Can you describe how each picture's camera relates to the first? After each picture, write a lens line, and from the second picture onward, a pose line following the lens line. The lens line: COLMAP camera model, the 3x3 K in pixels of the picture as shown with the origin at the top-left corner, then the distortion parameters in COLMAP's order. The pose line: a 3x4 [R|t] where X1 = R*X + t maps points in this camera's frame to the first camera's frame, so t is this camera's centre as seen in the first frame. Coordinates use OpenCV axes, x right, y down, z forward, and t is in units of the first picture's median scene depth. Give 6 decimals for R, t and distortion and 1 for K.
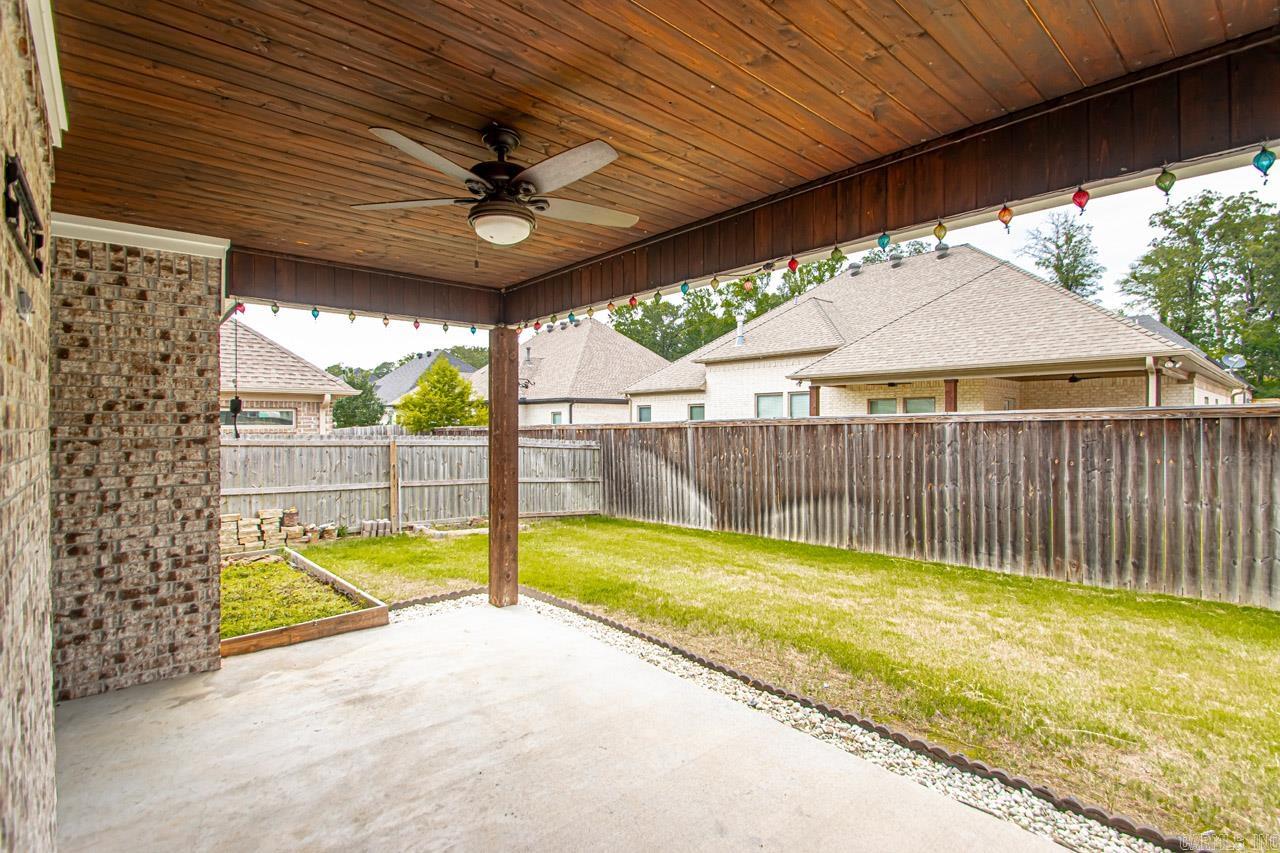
lens RADIAL K [[596.2, 0, 618.5], [0, 596.2, 413.6], [0, 0, 1]] dist [0.004719, -0.011487]
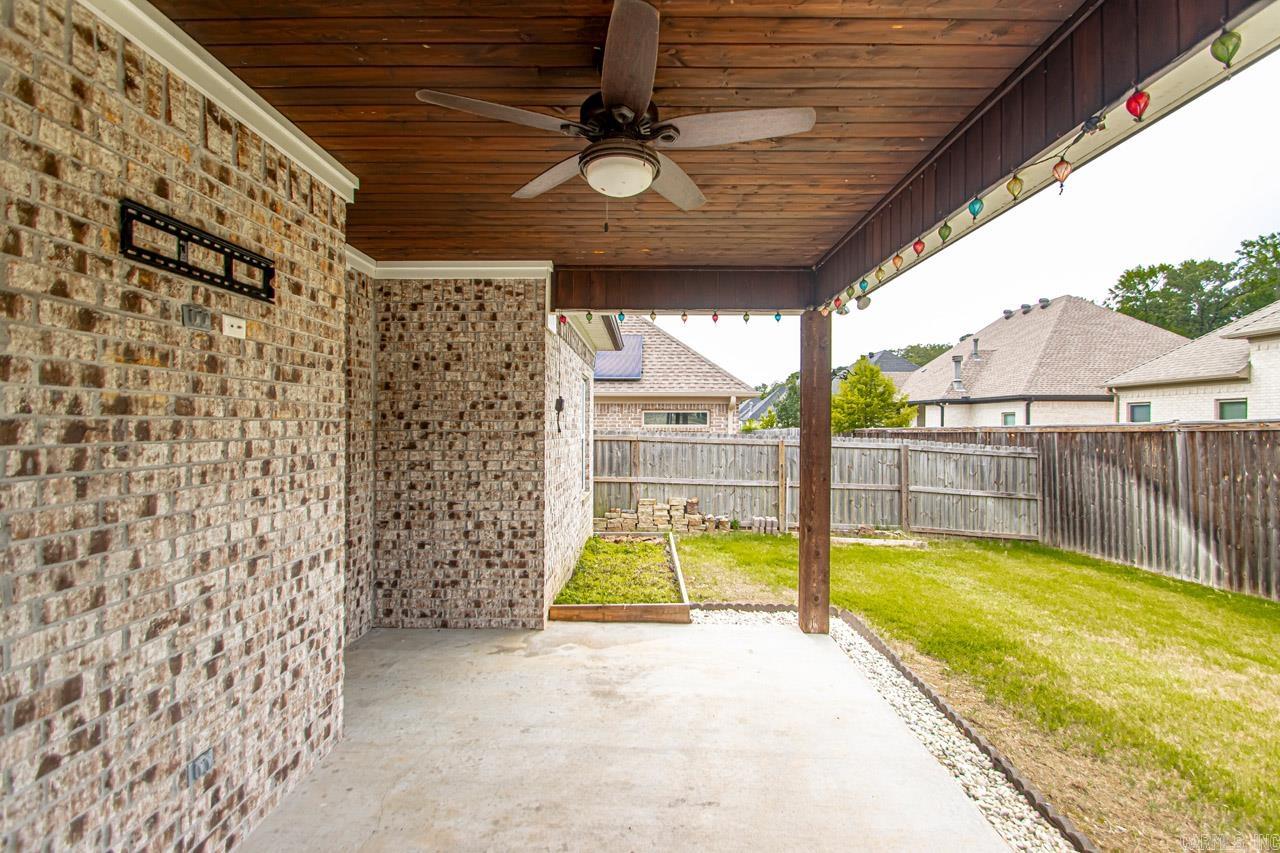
lens RADIAL K [[578.5, 0, 647.7], [0, 578.5, 419.1], [0, 0, 1]] dist [0.011101, -0.012446]
pose [[0.761407, -0.000013, -0.648274, 0.222878], [0.003105, 0.999989, 0.003627, 0.012047], [0.648267, -0.004775, 0.761398, 0.269703]]
